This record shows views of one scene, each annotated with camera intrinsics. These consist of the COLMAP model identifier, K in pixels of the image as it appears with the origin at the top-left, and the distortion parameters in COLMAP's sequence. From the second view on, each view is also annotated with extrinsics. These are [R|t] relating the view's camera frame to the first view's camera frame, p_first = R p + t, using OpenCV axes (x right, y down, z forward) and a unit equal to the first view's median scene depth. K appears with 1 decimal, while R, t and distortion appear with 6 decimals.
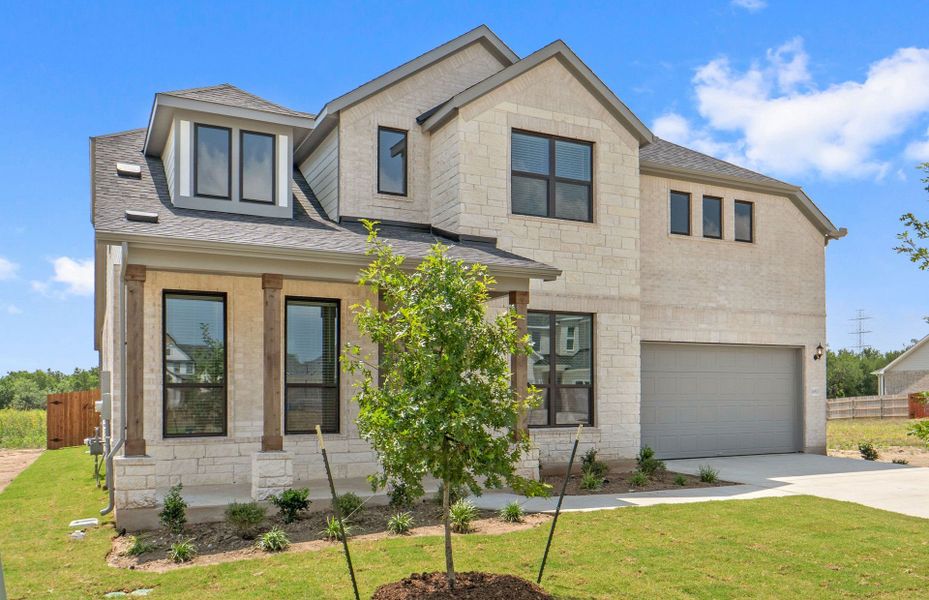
lens RADIAL K [[761.7, 0, 468.5], [0, 761.7, 298.3], [0, 0, 1]] dist [-0.009416, -0.001572]
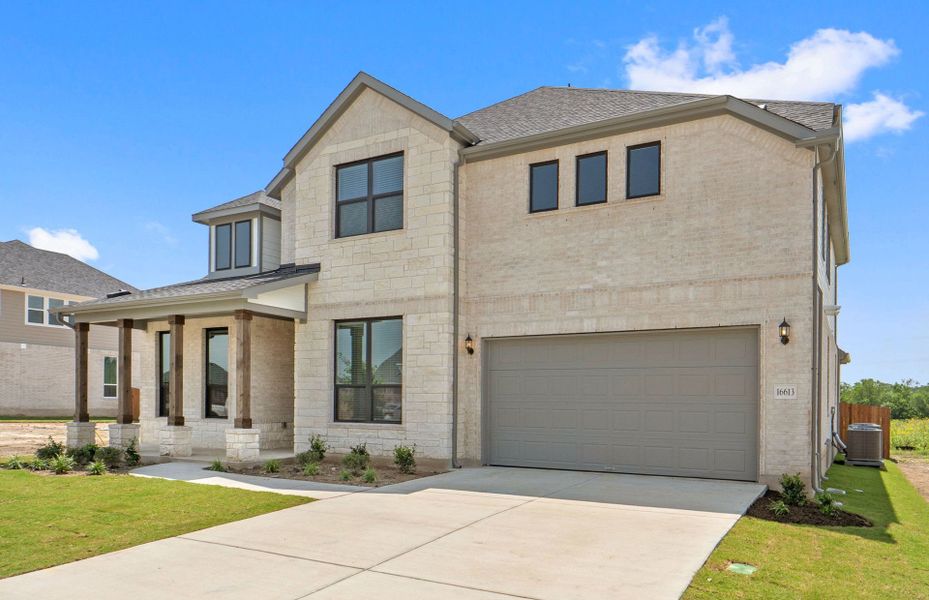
lens RADIAL K [[648.2, 0, 456.1], [0, 648.2, 335.0], [0, 0, 1]] dist [-0.004349, -0.000434]
pose [[0.561325, -0.073687, -0.824309, 0.899119], [0.092123, 0.995402, -0.026249, 0.073137], [0.822452, -0.061204, 0.565532, 0.535900]]
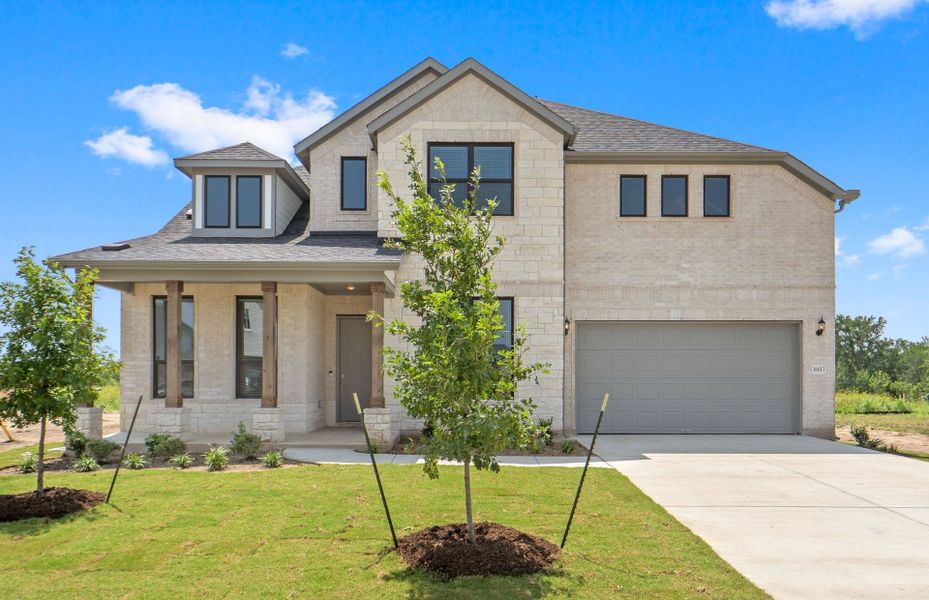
lens RADIAL K [[648.2, 0, 460.6], [0, 648.2, 302.8], [0, 0, 1]] dist [-0.004349, -0.000434]
pose [[0.894671, -0.045362, -0.444417, 0.496328], [0.049632, 0.998765, -0.002027, 0.025084], [0.443960, -0.020244, 0.895818, 0.117428]]
